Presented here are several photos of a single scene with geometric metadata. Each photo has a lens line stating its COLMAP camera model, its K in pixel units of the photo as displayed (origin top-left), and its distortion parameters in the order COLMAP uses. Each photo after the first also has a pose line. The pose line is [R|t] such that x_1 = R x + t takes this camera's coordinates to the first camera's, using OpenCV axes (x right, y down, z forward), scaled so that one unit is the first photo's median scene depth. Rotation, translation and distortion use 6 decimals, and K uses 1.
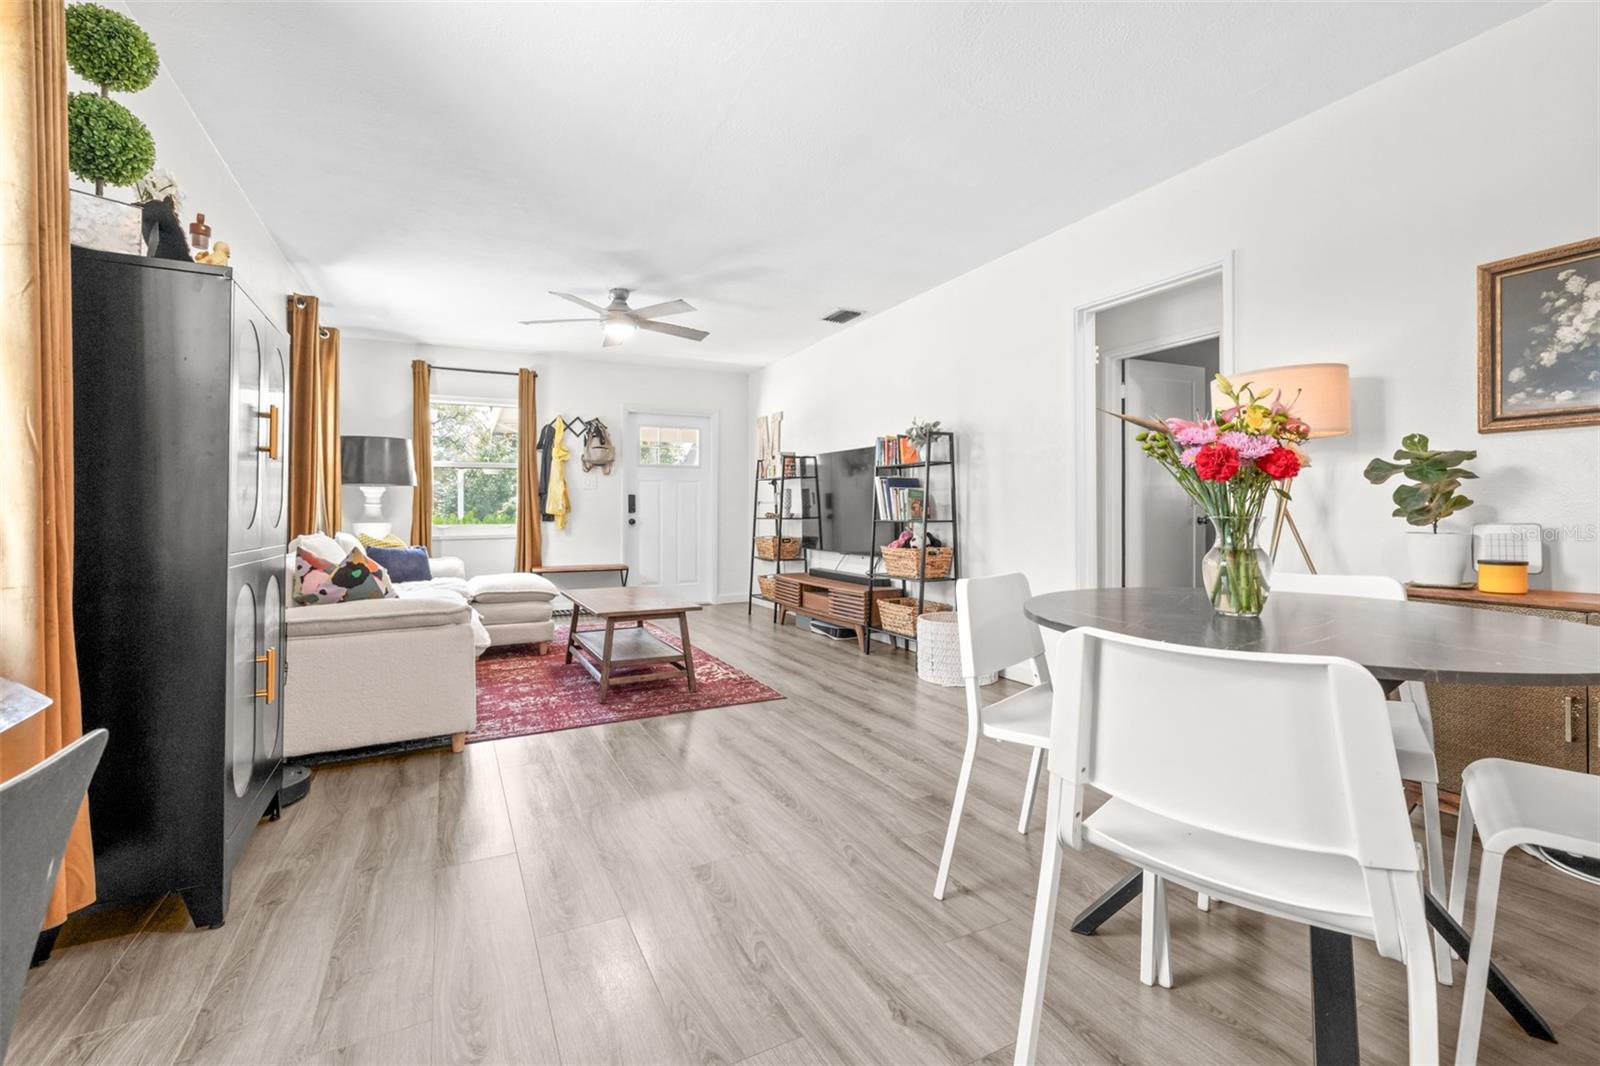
lens RADIAL K [[722.1, 0, 826.0], [0, 722.1, 514.6], [0, 0, 1]] dist [-0.001422, -0.000211]
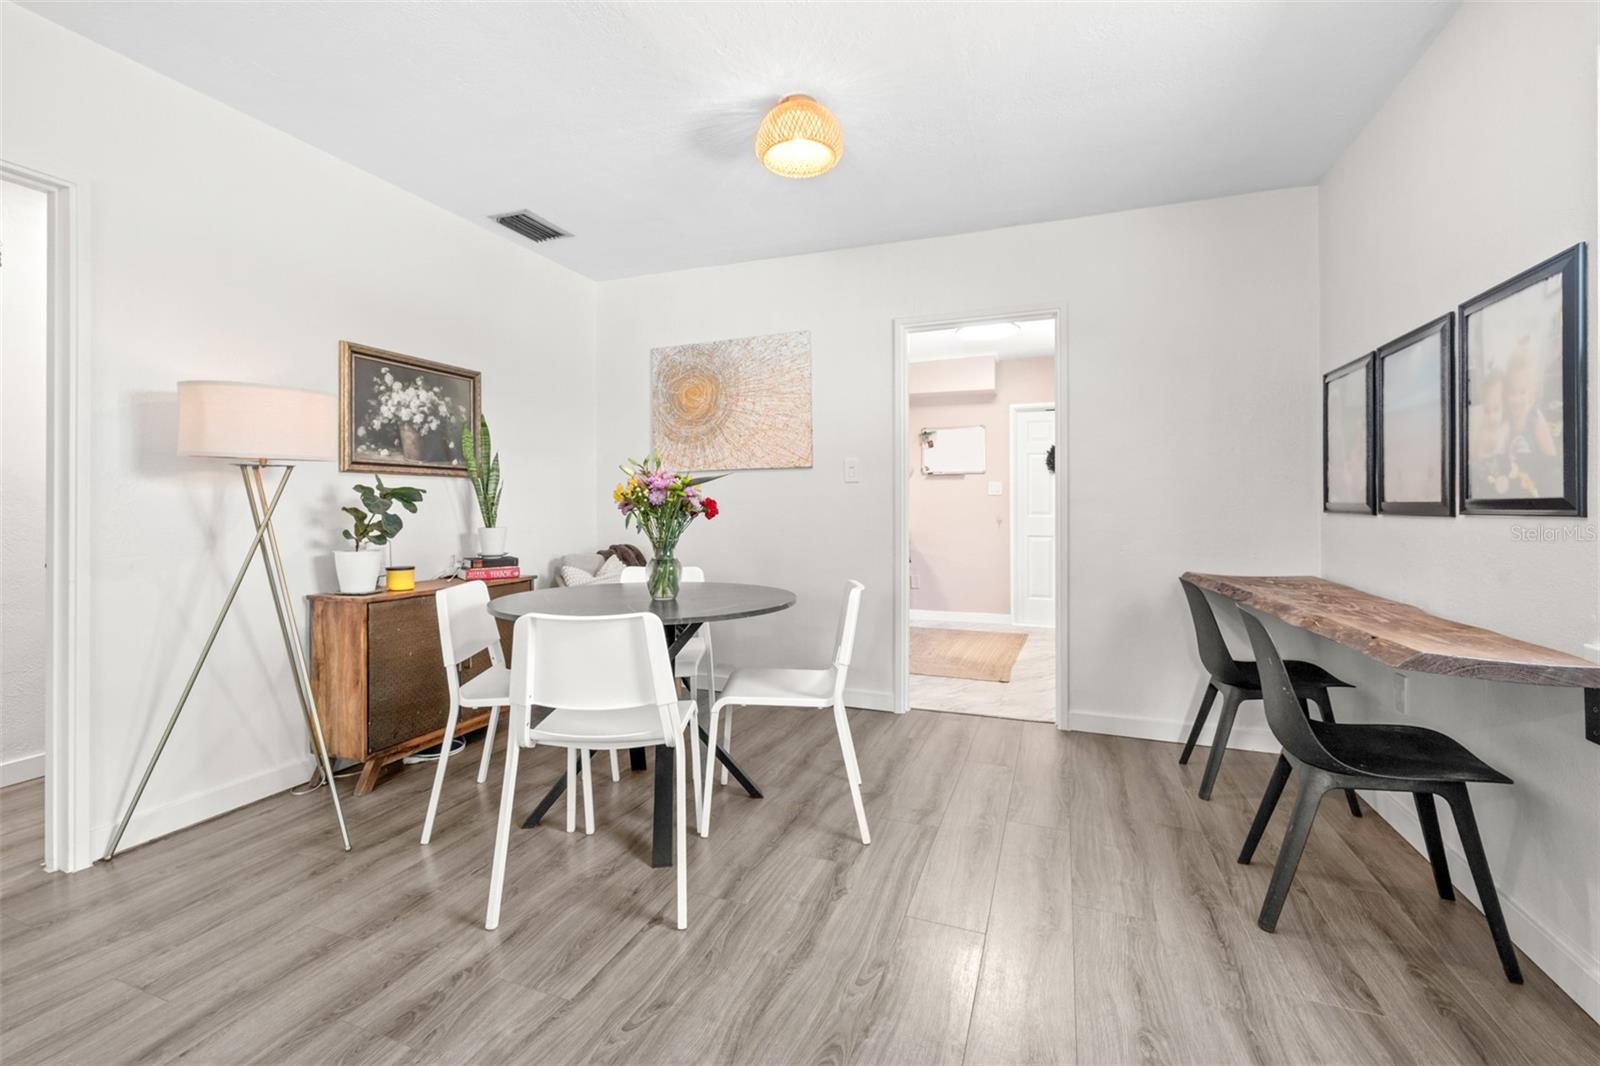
lens RADIAL K [[701.2, 0, 777.9], [0, 701.2, 504.5], [0, 0, 1]] dist [0.000245, 0.000005]
pose [[-0.642144, 0.007341, 0.766549, -0.295246], [0.005176, 0.999973, -0.005240, -0.023707], [-0.766567, 0.000603, -0.642164, 0.658208]]
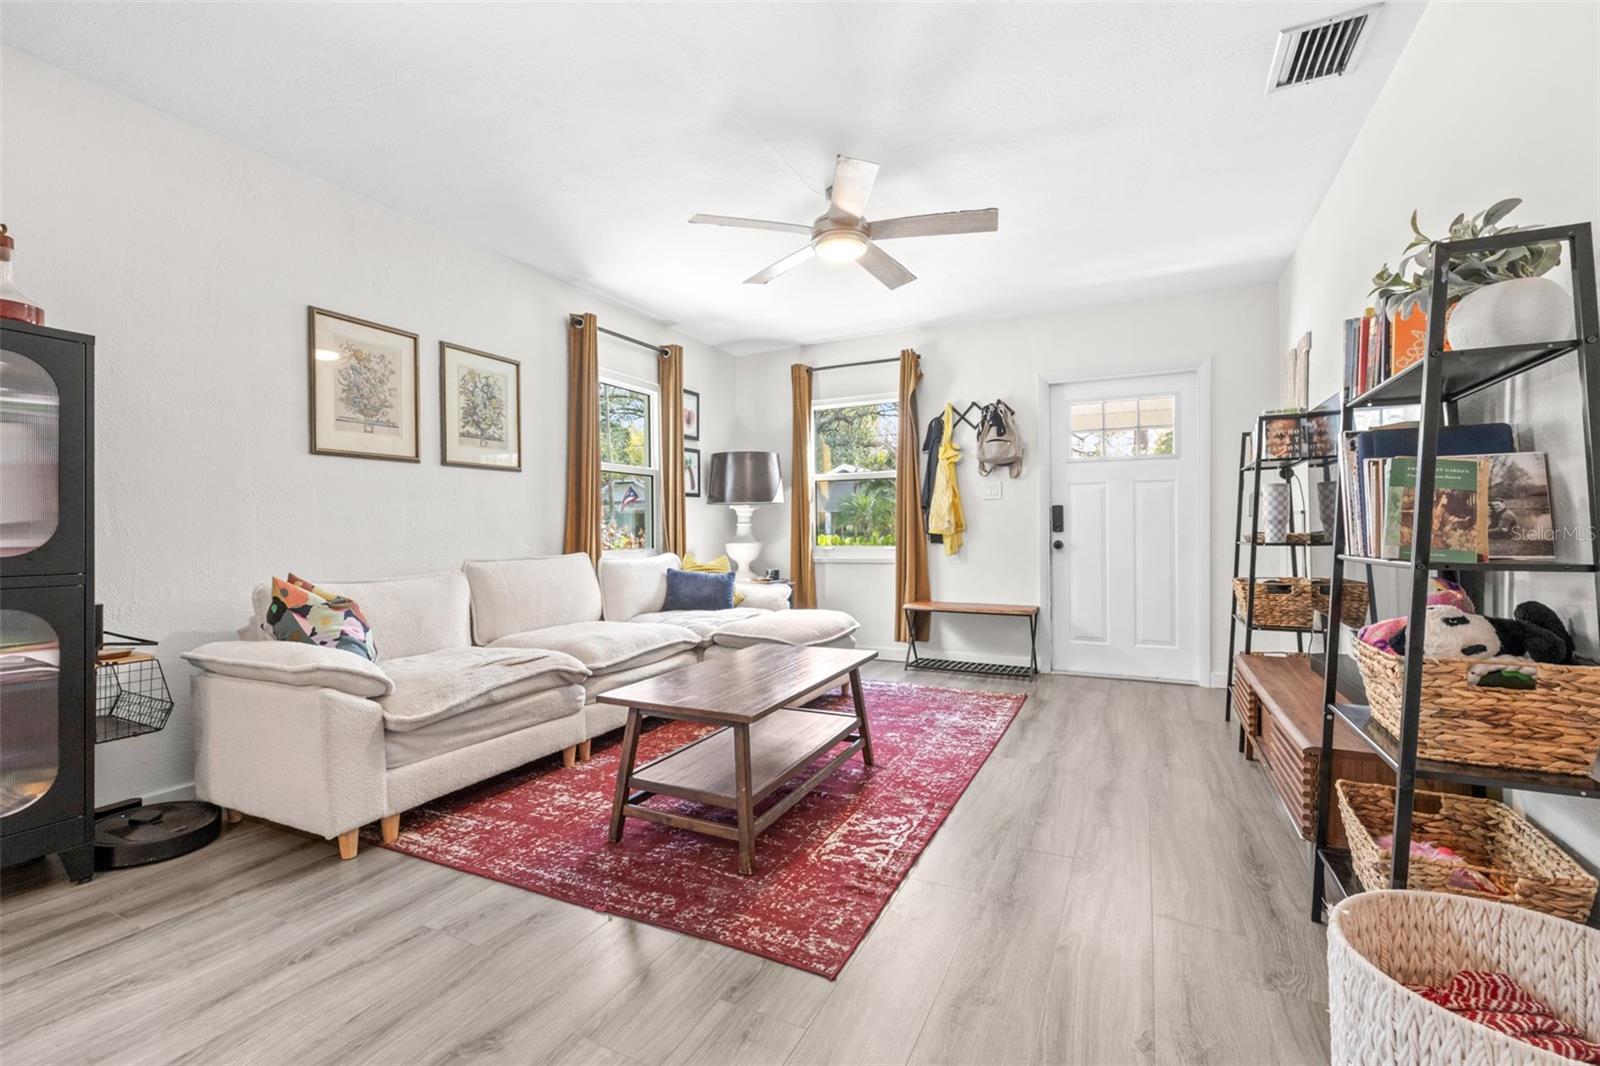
lens RADIAL K [[722.5, 0, 760.0], [0, 722.5, 536.2], [0, 0, 1]] dist [-0.000131, 0.000231]
pose [[0.555068, 0.003936, -0.831796, 0.239821], [0.001096, 0.999984, 0.005464, -0.004201], [0.831804, -0.003944, 0.555055, 0.656583]]
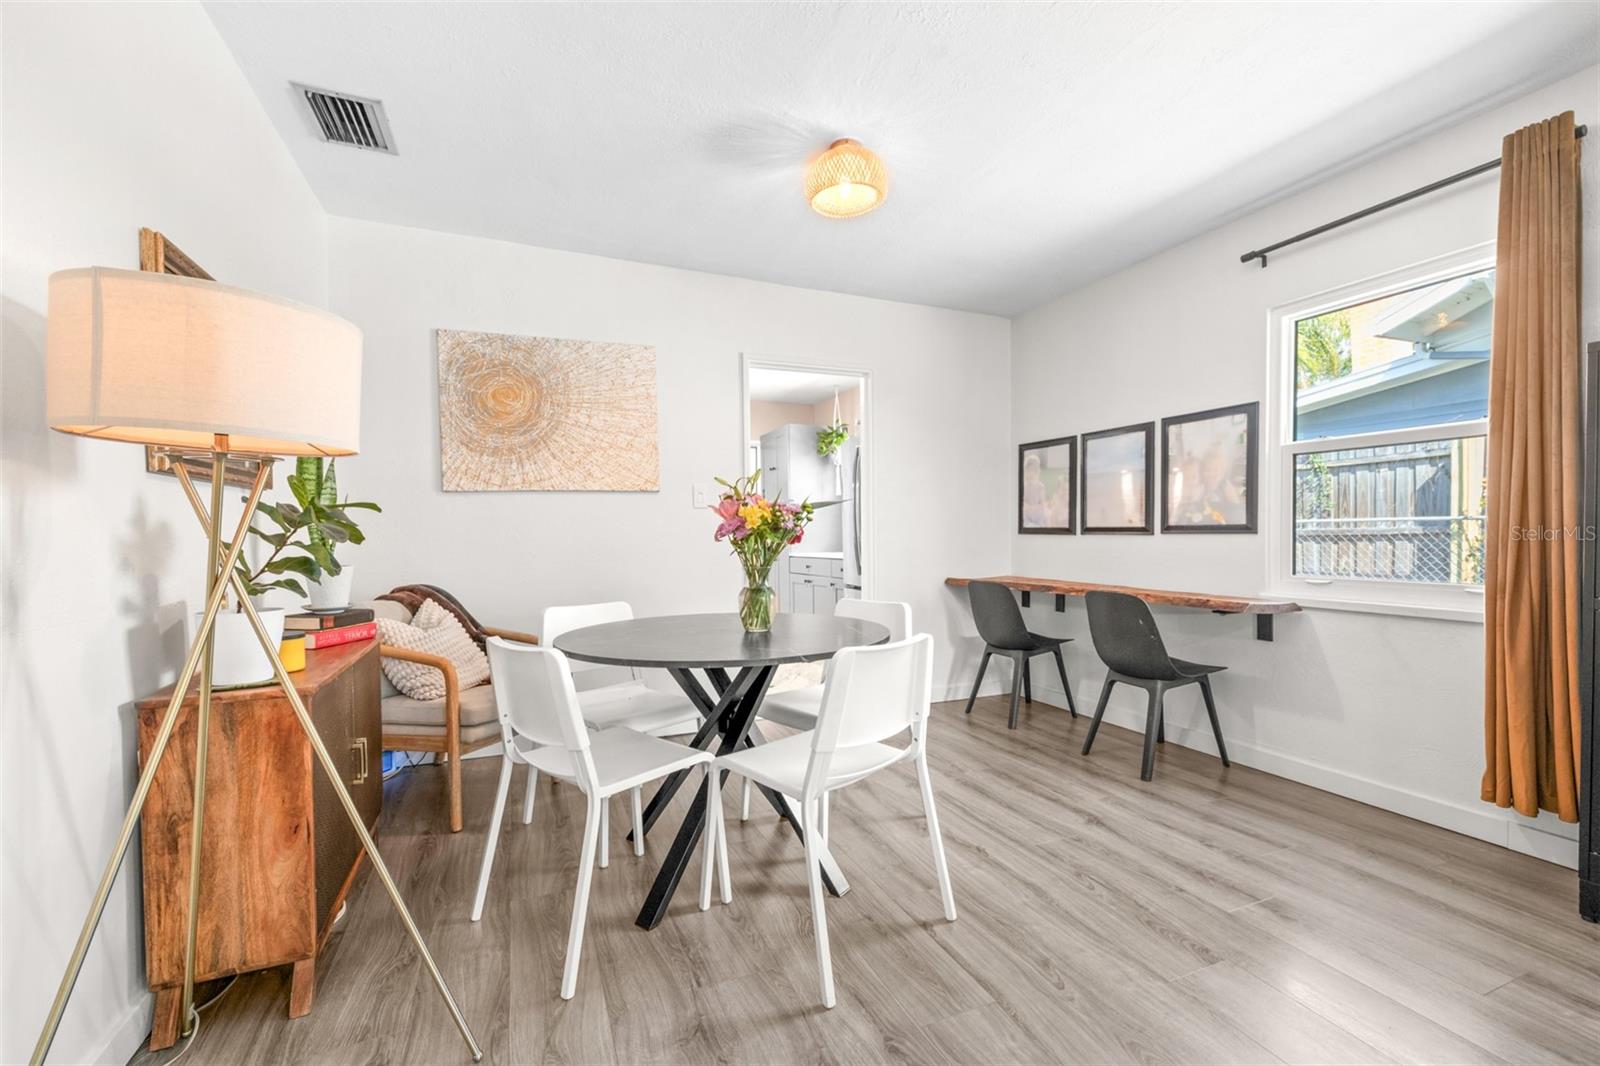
lens RADIAL K [[691.3, 0, 817.7], [0, 691.3, 547.9], [0, 0, 1]] dist [0.000012, -0.000032]
pose [[-0.996570, 0.010347, 0.082104, 0.114816], [0.012407, 0.999620, 0.024621, -0.025568], [-0.081818, 0.025555, -0.996320, 0.881853]]
